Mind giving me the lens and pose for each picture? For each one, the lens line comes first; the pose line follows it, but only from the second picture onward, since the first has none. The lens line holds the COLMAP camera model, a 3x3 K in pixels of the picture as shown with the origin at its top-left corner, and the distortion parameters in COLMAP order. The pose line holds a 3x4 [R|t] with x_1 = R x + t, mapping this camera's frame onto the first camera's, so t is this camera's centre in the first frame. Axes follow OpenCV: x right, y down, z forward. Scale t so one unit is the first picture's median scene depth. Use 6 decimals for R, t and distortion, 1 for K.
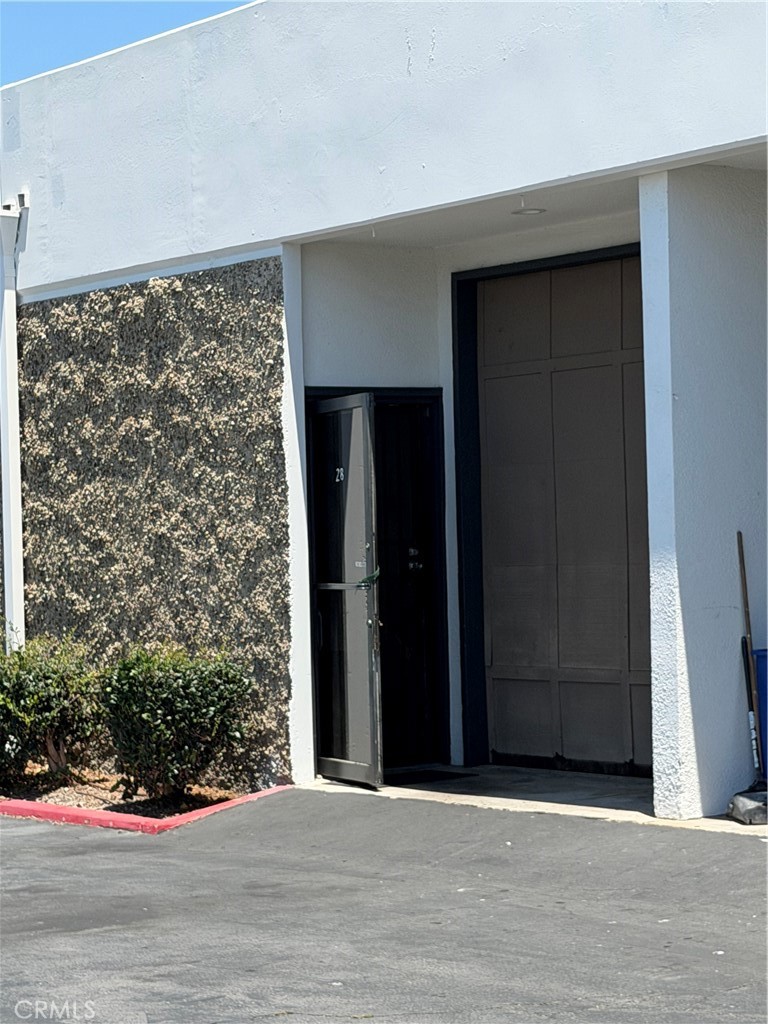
lens RADIAL K [[2454.7, 0, 384.0], [0, 2454.7, 512.0], [0, 0, 1]] dist [-0.060845, -0.488171]
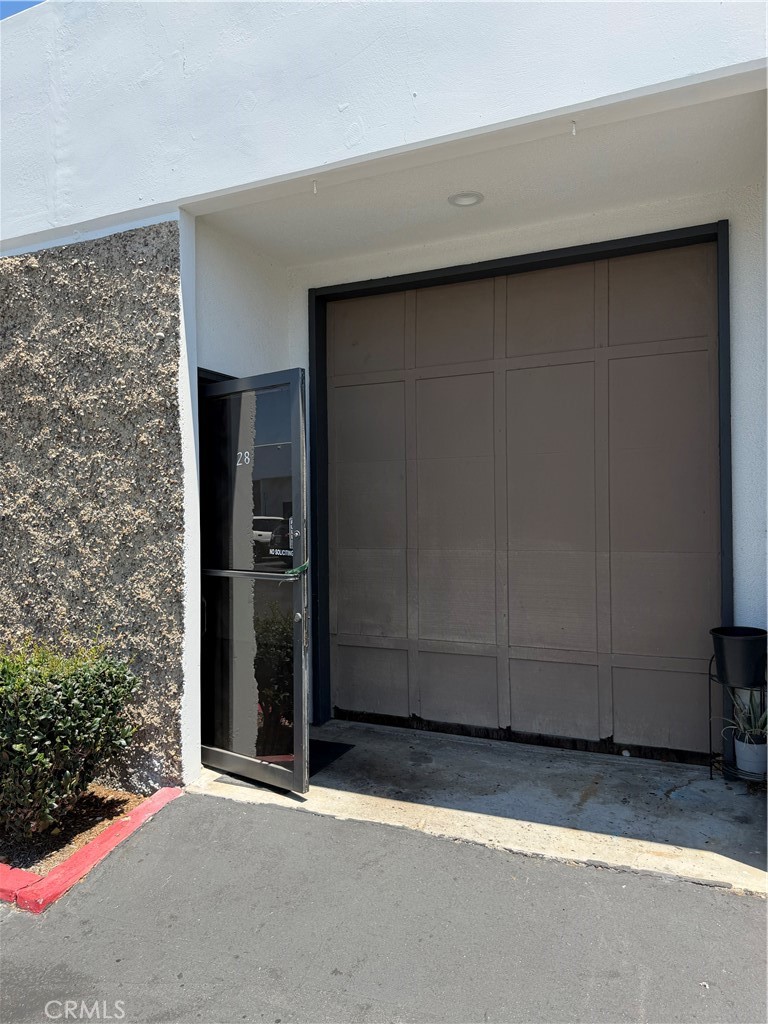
lens RADIAL K [[721.7, 0, 384.0], [0, 721.7, 512.0], [0, 0, 1]] dist [0.031459, -0.079772]
pose [[0.877918, 0.015409, 0.478562, -0.101353], [-0.018076, 0.999836, 0.000968, 0.004670], [-0.478469, -0.009500, 0.878053, 0.705268]]
